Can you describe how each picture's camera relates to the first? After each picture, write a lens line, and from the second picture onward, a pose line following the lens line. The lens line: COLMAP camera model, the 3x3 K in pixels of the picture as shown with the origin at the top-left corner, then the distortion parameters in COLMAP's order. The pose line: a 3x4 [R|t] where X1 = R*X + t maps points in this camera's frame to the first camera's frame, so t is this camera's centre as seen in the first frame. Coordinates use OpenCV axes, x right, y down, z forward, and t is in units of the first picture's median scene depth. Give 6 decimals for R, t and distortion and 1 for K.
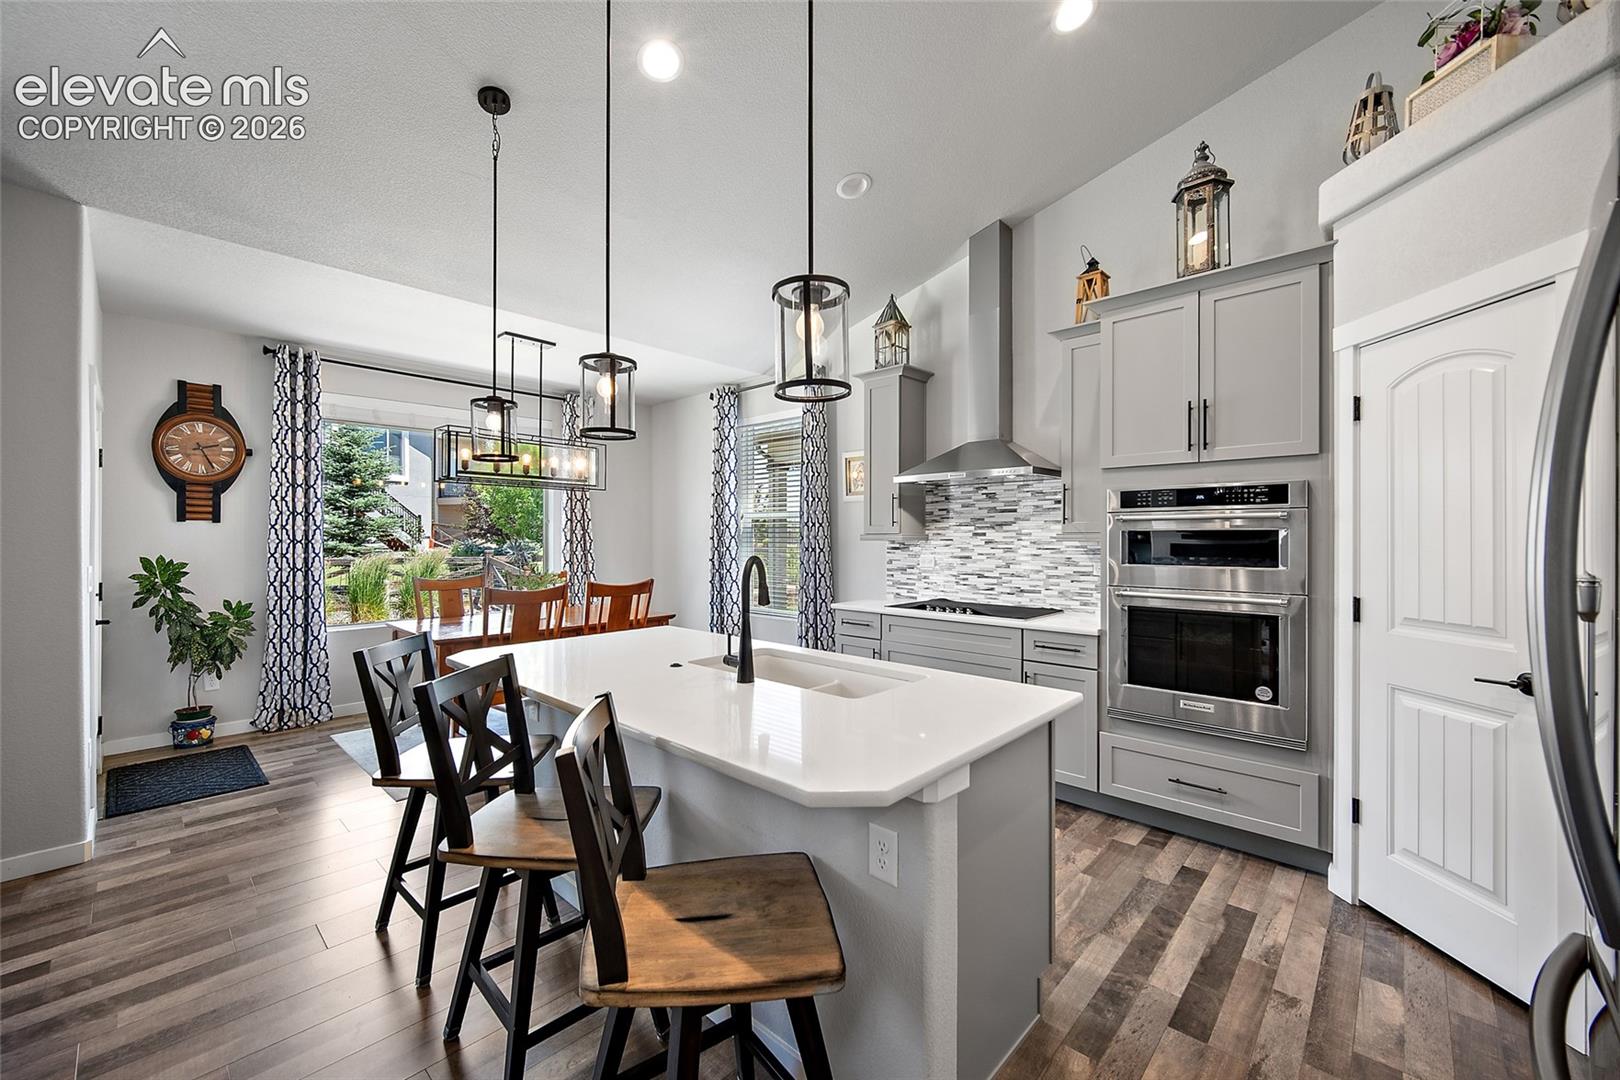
lens RADIAL K [[635.2, 0, 804.4], [0, 635.2, 538.4], [0, 0, 1]] dist [-0.002781, -0.000126]
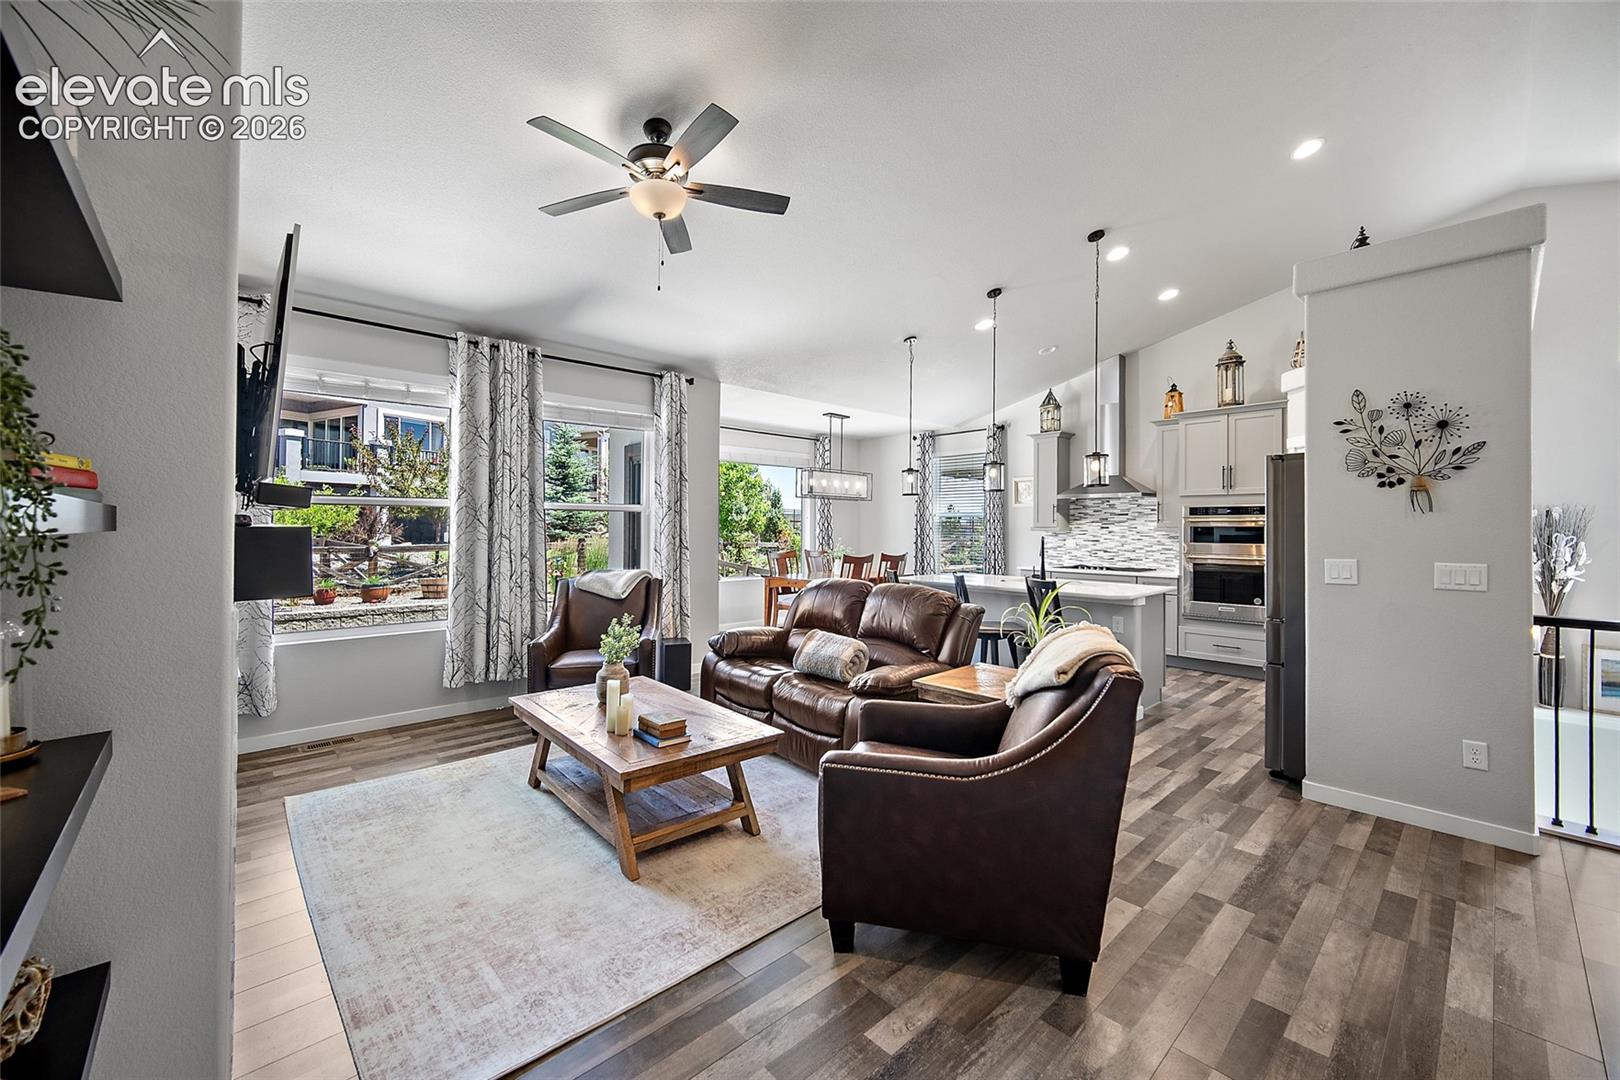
lens RADIAL K [[640.3, 0, 804.4], [0, 640.3, 523.8], [0, 0, 1]] dist [-0.001961, -0.000146]
pose [[0.997240, 0.004390, -0.074113, -0.423258], [-0.005012, 0.999954, -0.008209, 0.001589], [0.074074, 0.008558, 0.997216, -0.829413]]
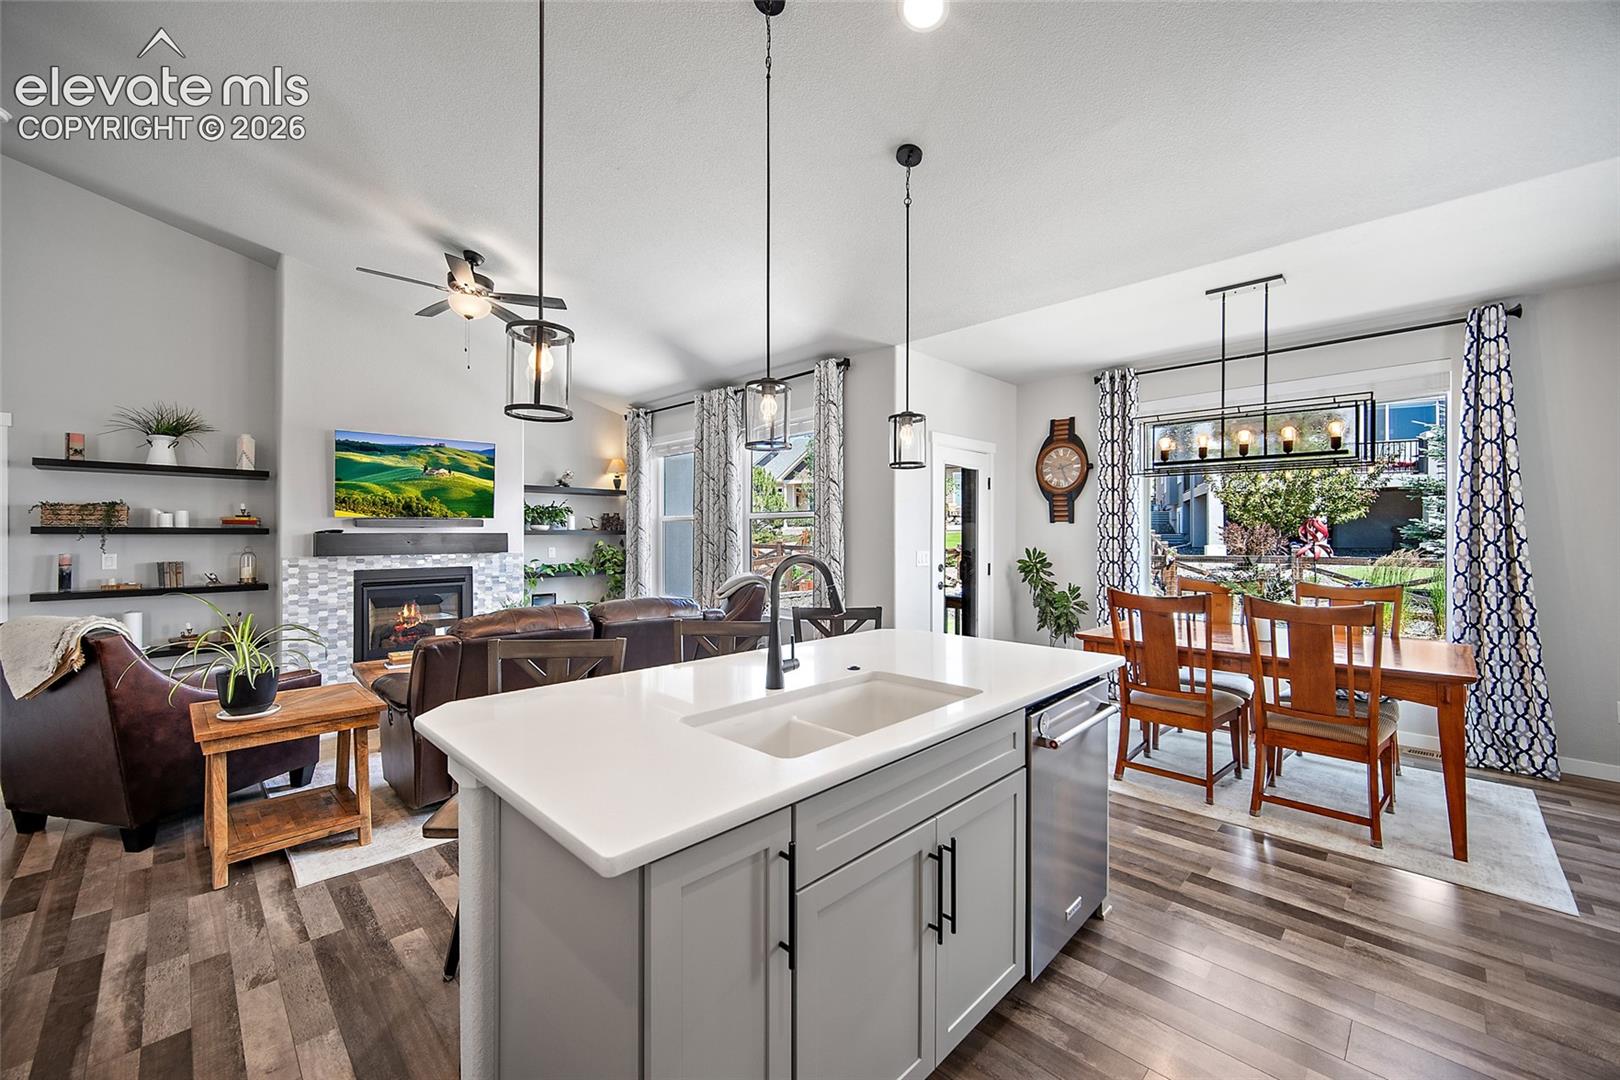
lens RADIAL K [[635.2, 0, 804.4], [0, 635.2, 538.4], [0, 0, 1]] dist [-0.002781, -0.000126]
pose [[-0.032206, 0.005683, -0.999465, 0.401814], [-0.003279, 0.999978, 0.005791, 0.000304], [0.999476, 0.003464, -0.032186, 0.513491]]
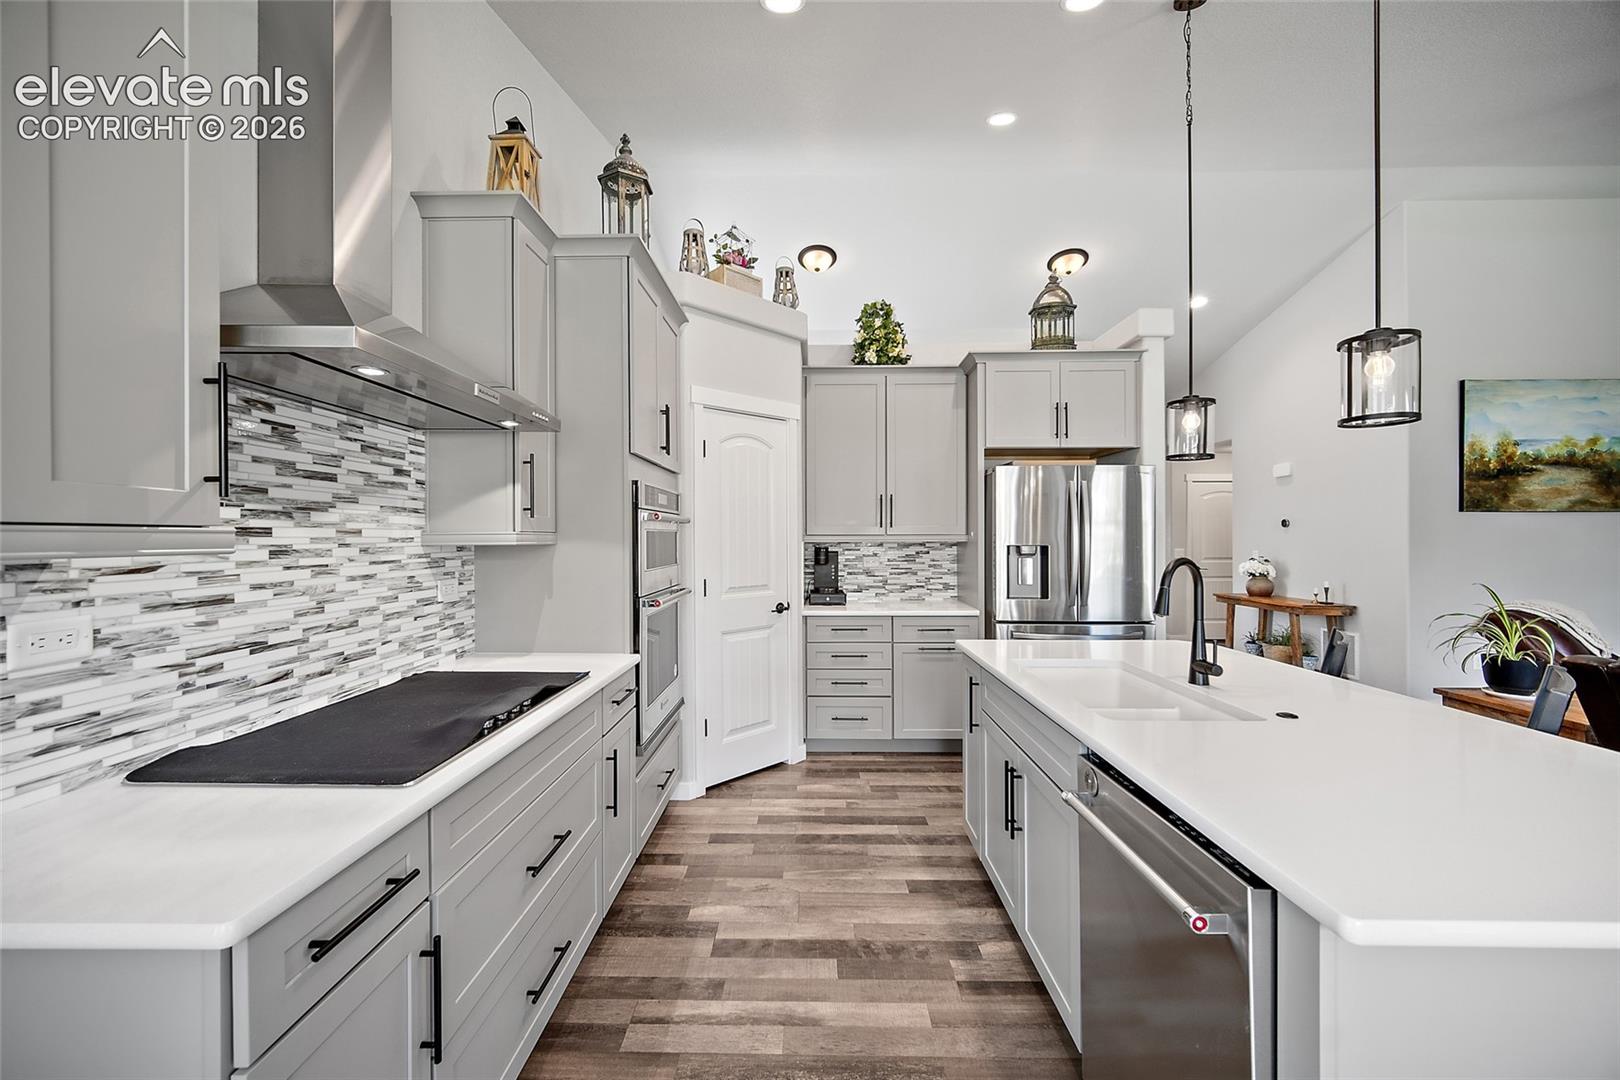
lens RADIAL K [[635.2, 0, 804.4], [0, 635.2, 538.4], [0, 0, 1]] dist [-0.002781, -0.000126]
pose [[-0.673495, 0.000195, 0.739192, -0.196271], [0.003846, 0.999987, 0.003241, -0.002567], [-0.739182, 0.005026, -0.673487, 1.017743]]
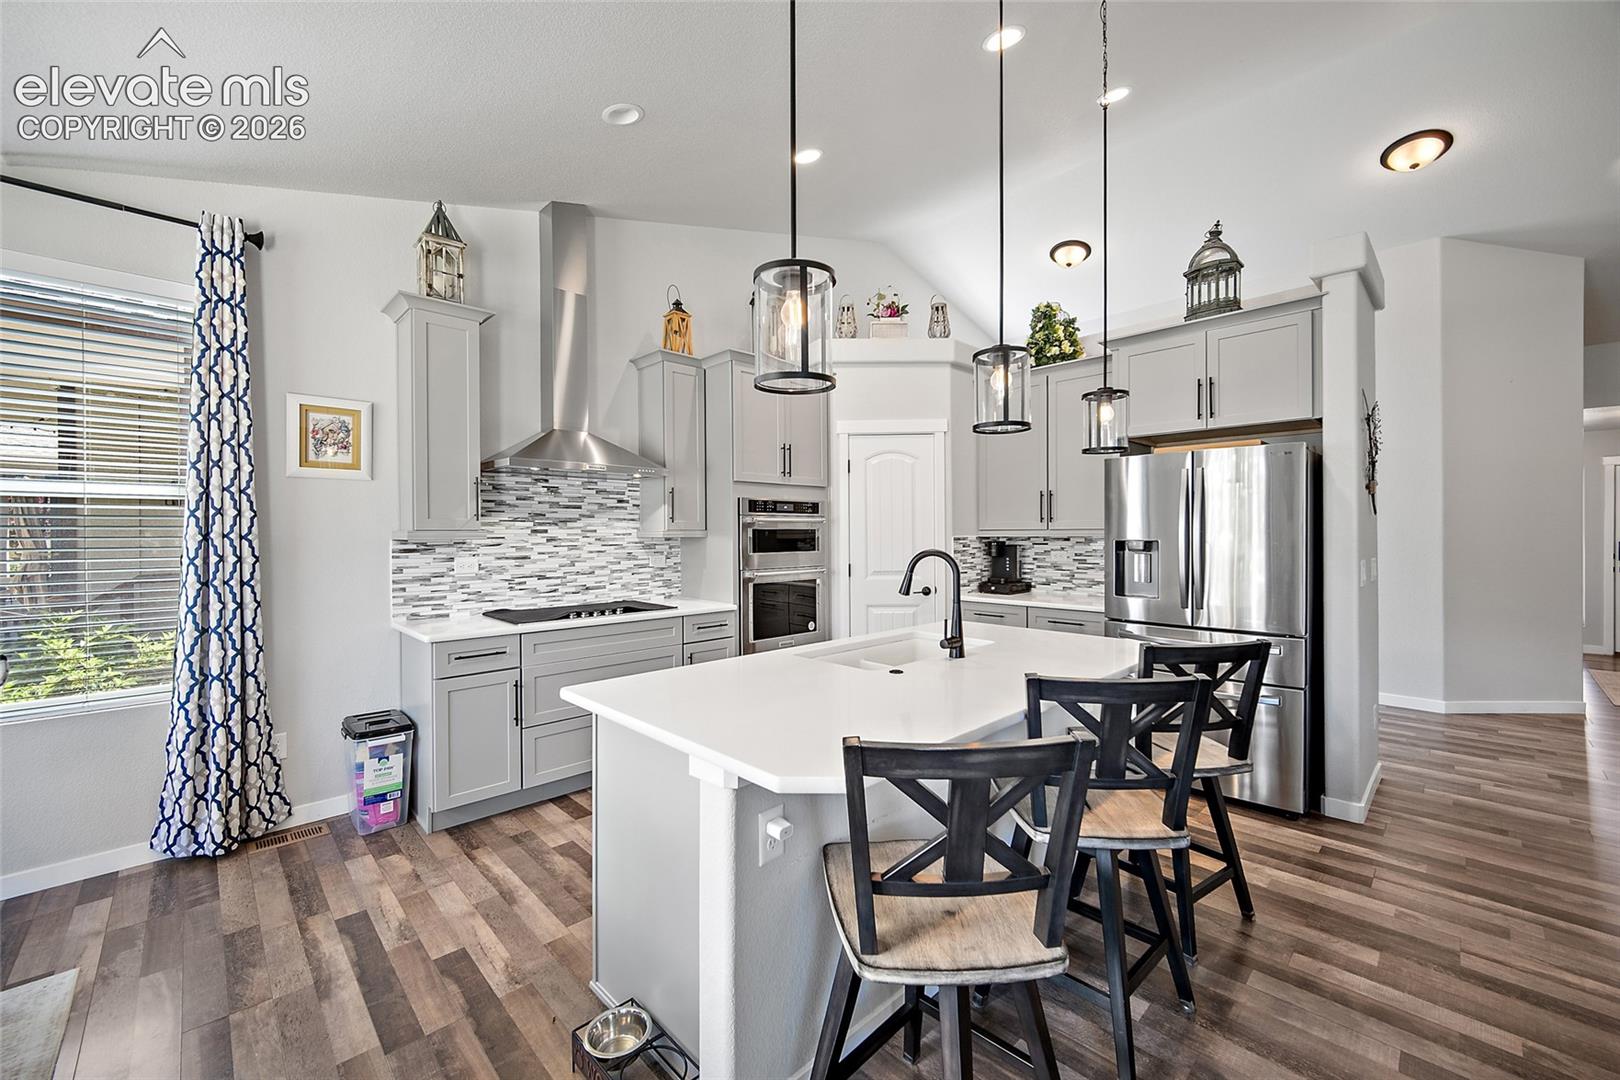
lens RADIAL K [[641.7, 0, 805.9], [0, 641.7, 537.0], [0, 0, 1]] dist [-0.001626, -0.000393]
pose [[0.050270, -0.006790, 0.998713, -0.613101], [0.006586, 0.999957, 0.006467, -0.001701], [-0.998714, 0.006252, 0.050312, 0.583015]]
